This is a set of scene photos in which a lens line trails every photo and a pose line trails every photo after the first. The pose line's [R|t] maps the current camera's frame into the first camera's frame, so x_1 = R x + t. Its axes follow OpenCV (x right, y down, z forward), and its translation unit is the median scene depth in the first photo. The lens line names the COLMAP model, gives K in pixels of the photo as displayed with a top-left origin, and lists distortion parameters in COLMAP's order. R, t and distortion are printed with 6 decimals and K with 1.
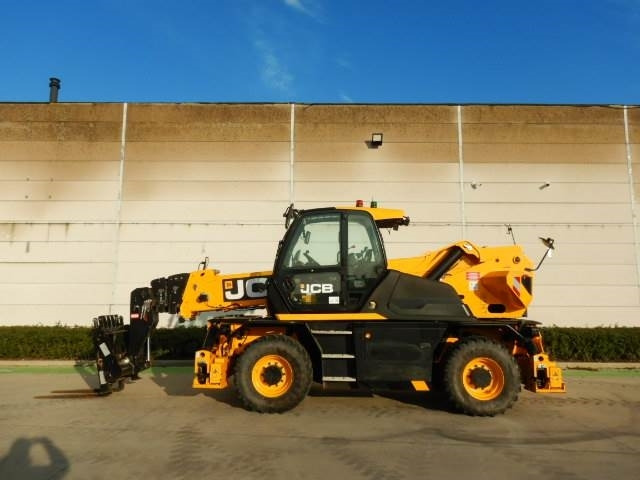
lens RADIAL K [[470.7, 0, 320.0], [0, 470.7, 240.0], [0, 0, 1]] dist [0.004484, 0.001831]
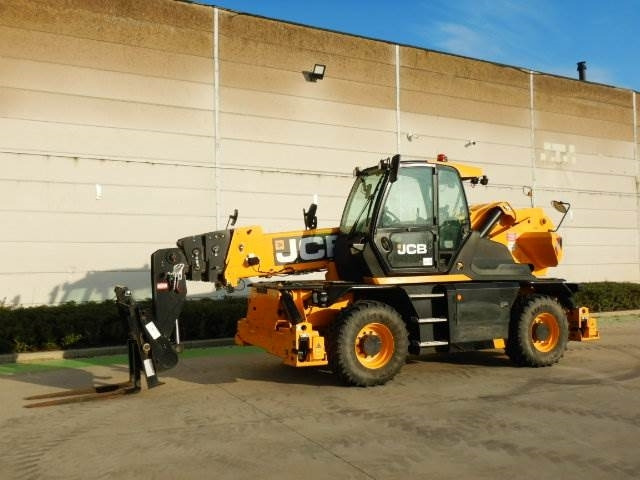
lens RADIAL K [[614.7, 0, 309.7], [0, 614.7, 238.7], [0, 0, 1]] dist [0.009480, 0.002456]
pose [[0.878465, 0.006107, 0.477768, -0.659550], [-0.046921, 0.996188, 0.073539, 0.003728], [-0.475497, -0.087019, 0.875403, 0.041443]]
